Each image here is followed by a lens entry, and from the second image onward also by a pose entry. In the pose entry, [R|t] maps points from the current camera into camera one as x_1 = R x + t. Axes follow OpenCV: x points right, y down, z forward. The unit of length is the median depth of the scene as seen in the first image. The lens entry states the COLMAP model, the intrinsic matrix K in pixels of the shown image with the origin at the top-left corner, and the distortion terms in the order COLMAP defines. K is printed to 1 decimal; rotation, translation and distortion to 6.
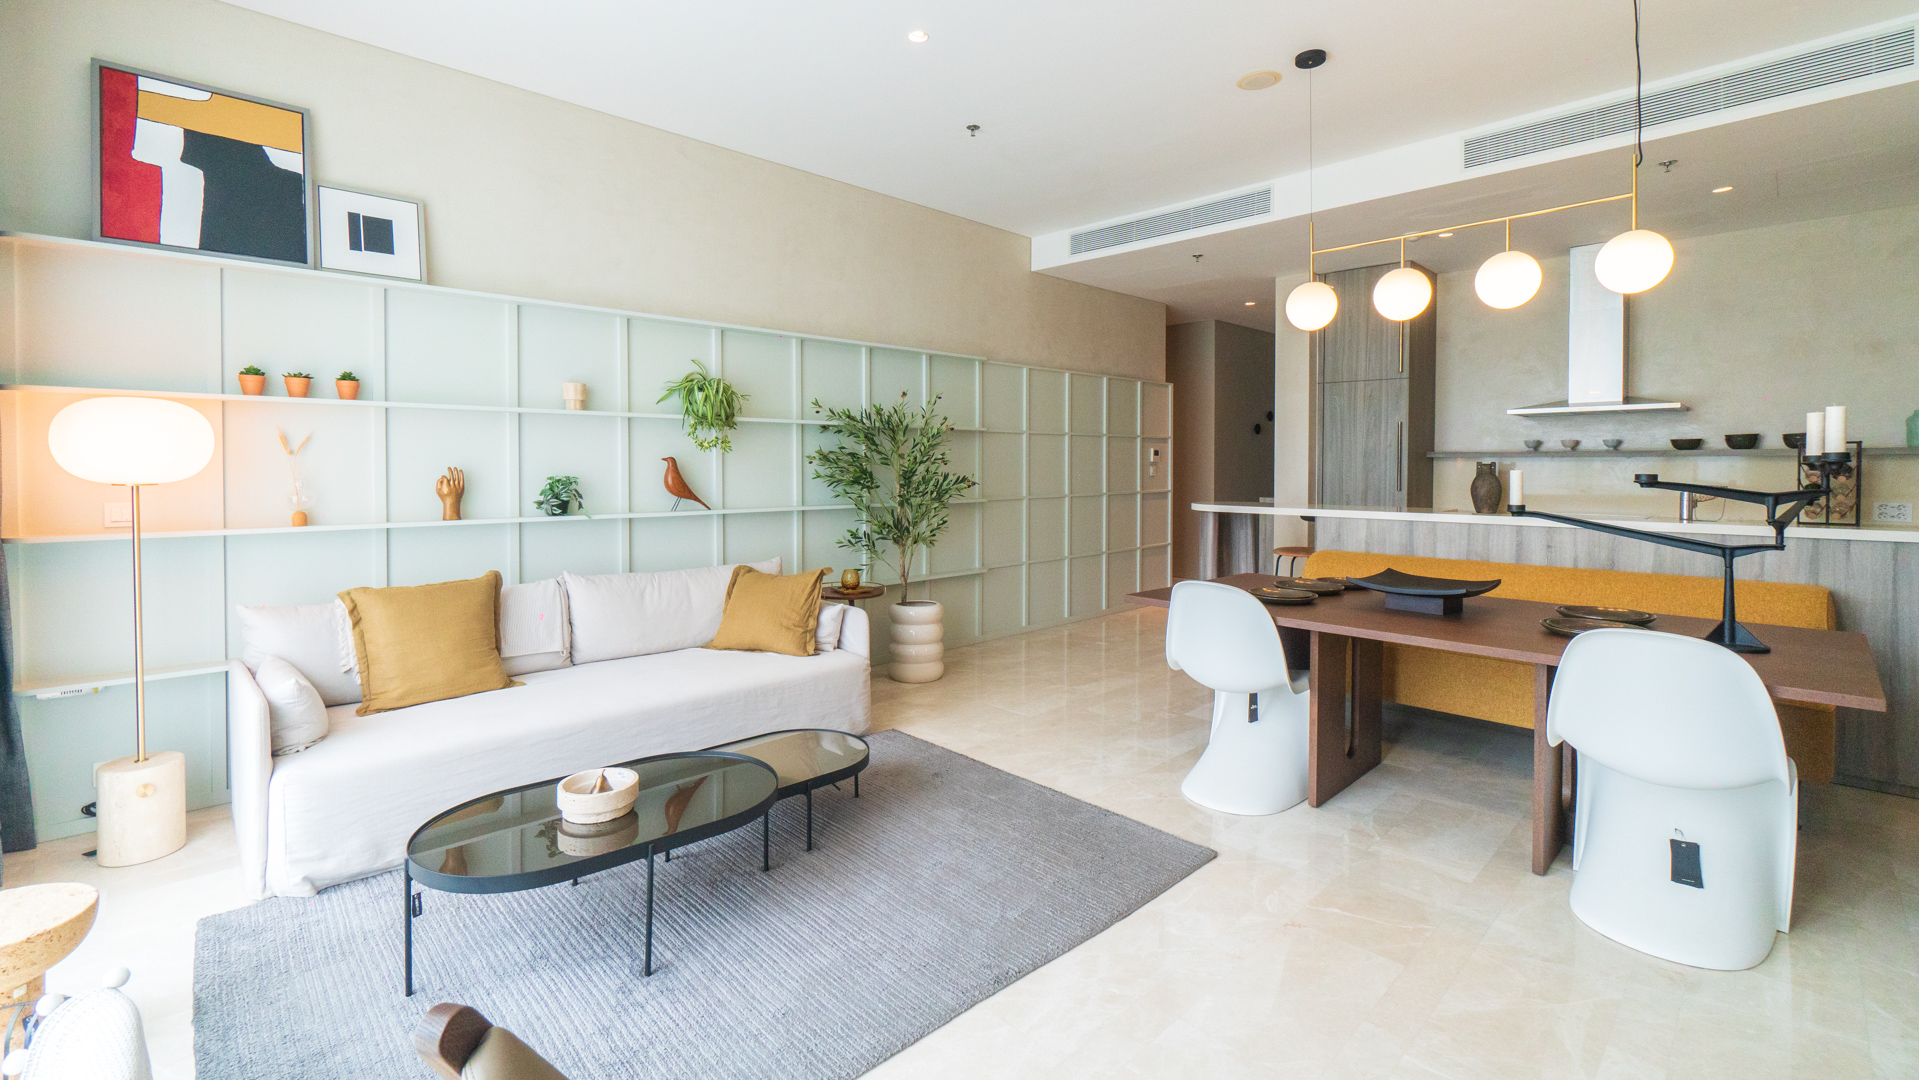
lens RADIAL K [[830.1, 0, 951.5], [0, 830.1, 487.3], [0, 0, 1]] dist [0.000402, 0.000339]
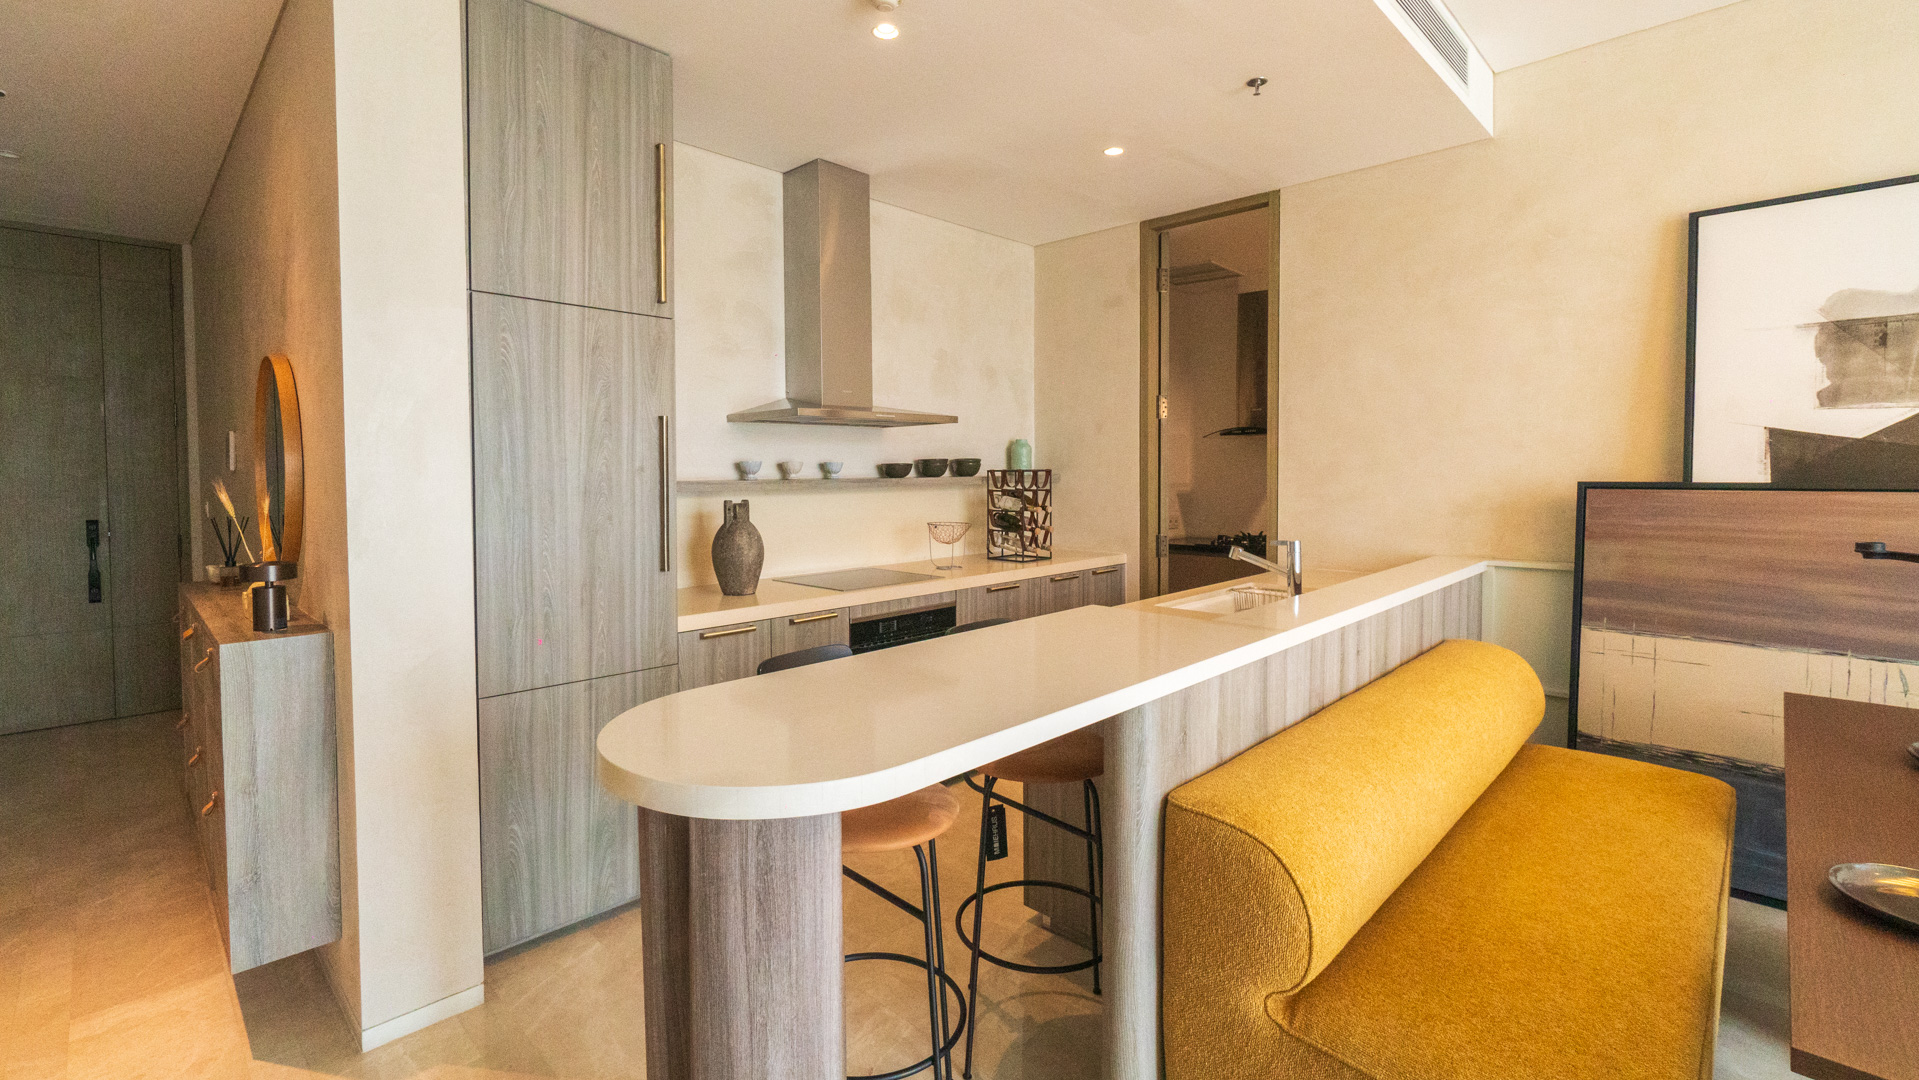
lens RADIAL K [[832.6, 0, 952.3], [0, 832.6, 494.3], [0, 0, 1]] dist [-0.001995, 0.000518]
pose [[-0.018556, -0.027663, 0.999445, 0.120035], [0.036540, 0.998931, 0.028327, -0.056147], [-0.999160, 0.037045, -0.017525, 1.087497]]
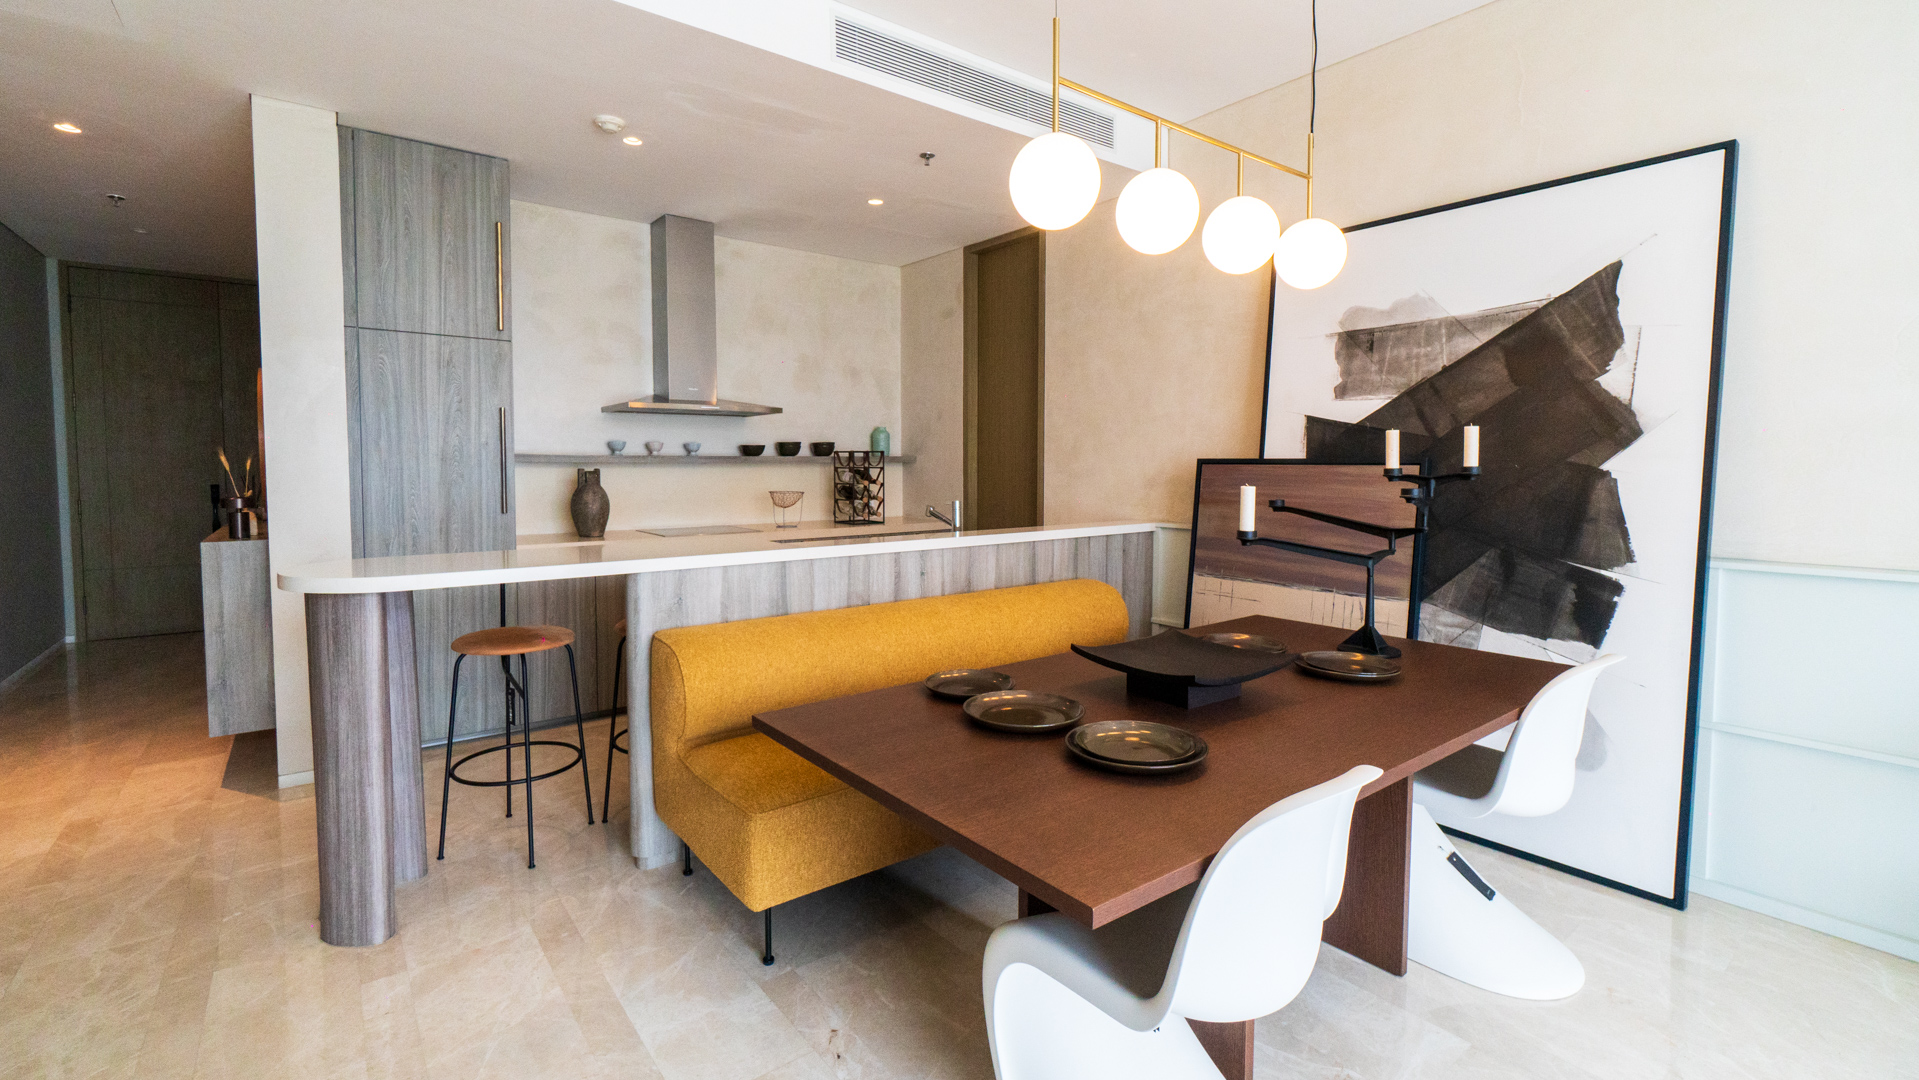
lens RADIAL K [[824.8, 0, 948.7], [0, 824.8, 501.5], [0, 0, 1]] dist [-0.003243, 0.000150]
pose [[0.116959, -0.045301, 0.992103, -0.076153], [0.028904, 0.998691, 0.042194, -0.028928], [-0.992716, 0.023740, 0.118115, 0.737072]]
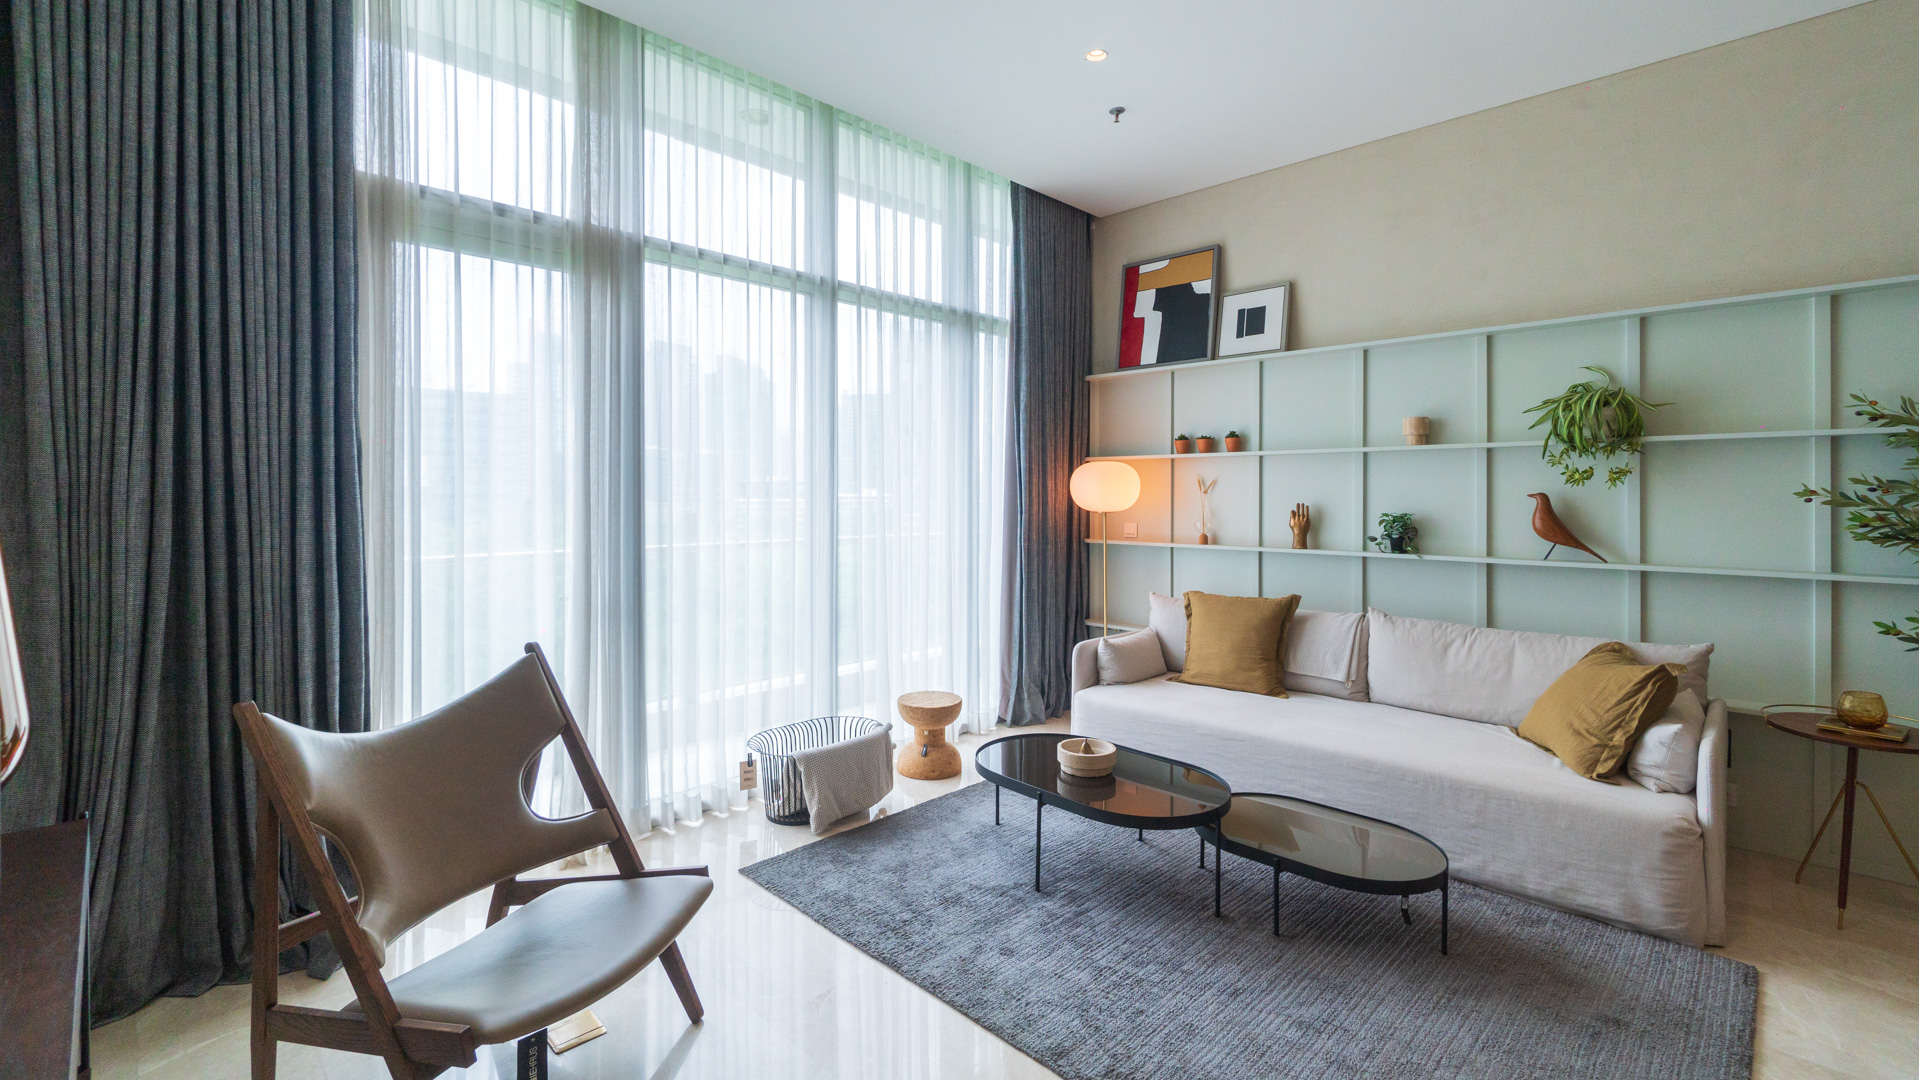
lens RADIAL K [[802.1, 0, 905.6], [0, 802.1, 514.0], [0, 0, 1]] dist [-0.018084, 0.000005]
pose [[0.003160, 0.022346, -0.999745, 0.387896], [-0.029111, 0.999329, 0.022245, -0.013618], [0.999571, 0.029033, 0.003808, 0.334758]]
